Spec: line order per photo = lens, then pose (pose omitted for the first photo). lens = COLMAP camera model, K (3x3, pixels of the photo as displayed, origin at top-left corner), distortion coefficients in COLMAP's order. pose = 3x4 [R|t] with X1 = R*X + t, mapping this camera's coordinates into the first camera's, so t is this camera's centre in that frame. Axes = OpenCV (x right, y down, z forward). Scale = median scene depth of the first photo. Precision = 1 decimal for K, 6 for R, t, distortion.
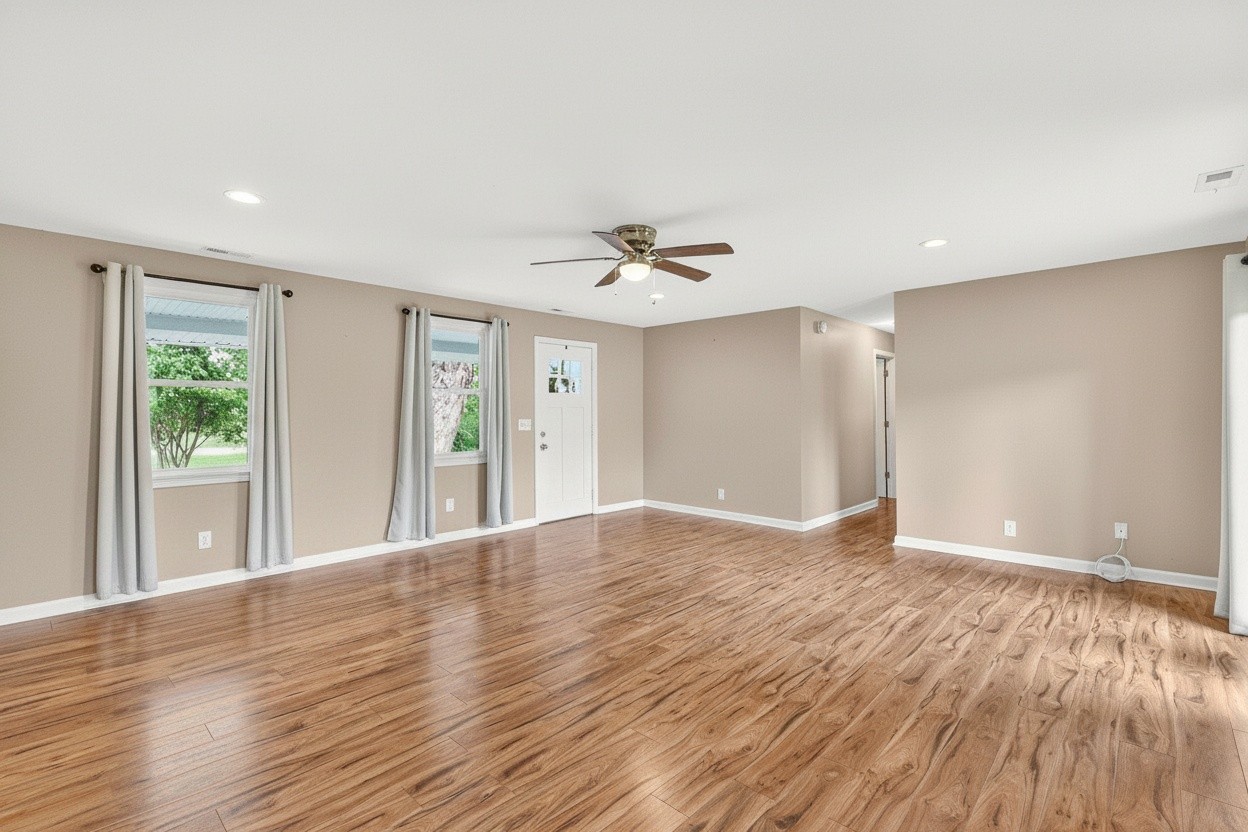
lens RADIAL K [[550.5, 0, 632.0], [0, 550.5, 407.9], [0, 0, 1]] dist [-0.000468, 0.000000]
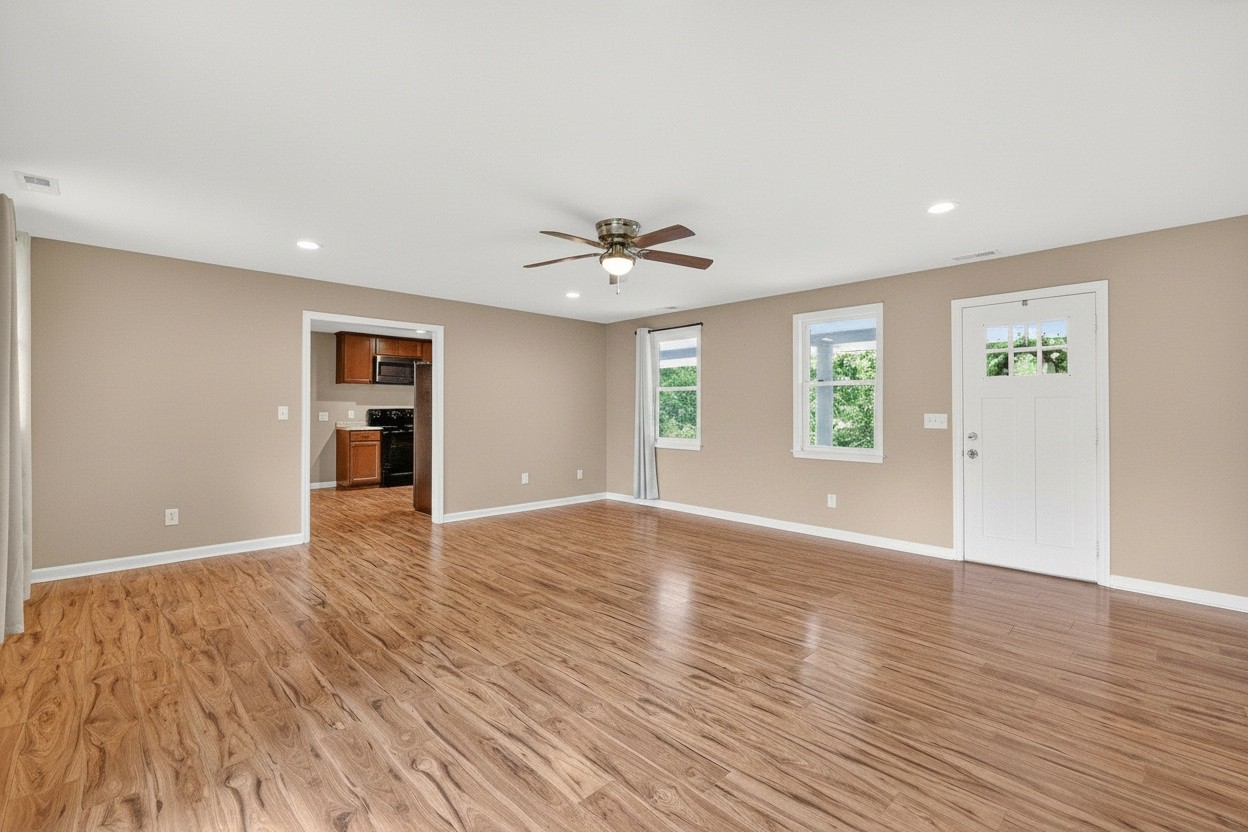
lens RADIAL K [[550.5, 0, 632.0], [0, 550.5, 407.9], [0, 0, 1]] dist [-0.000468, 0.000000]
pose [[-0.042795, 0.002447, -0.999081, 1.200771], [0.011095, 0.999937, 0.001974, 0.012195], [0.999022, -0.011000, -0.042820, 1.263695]]
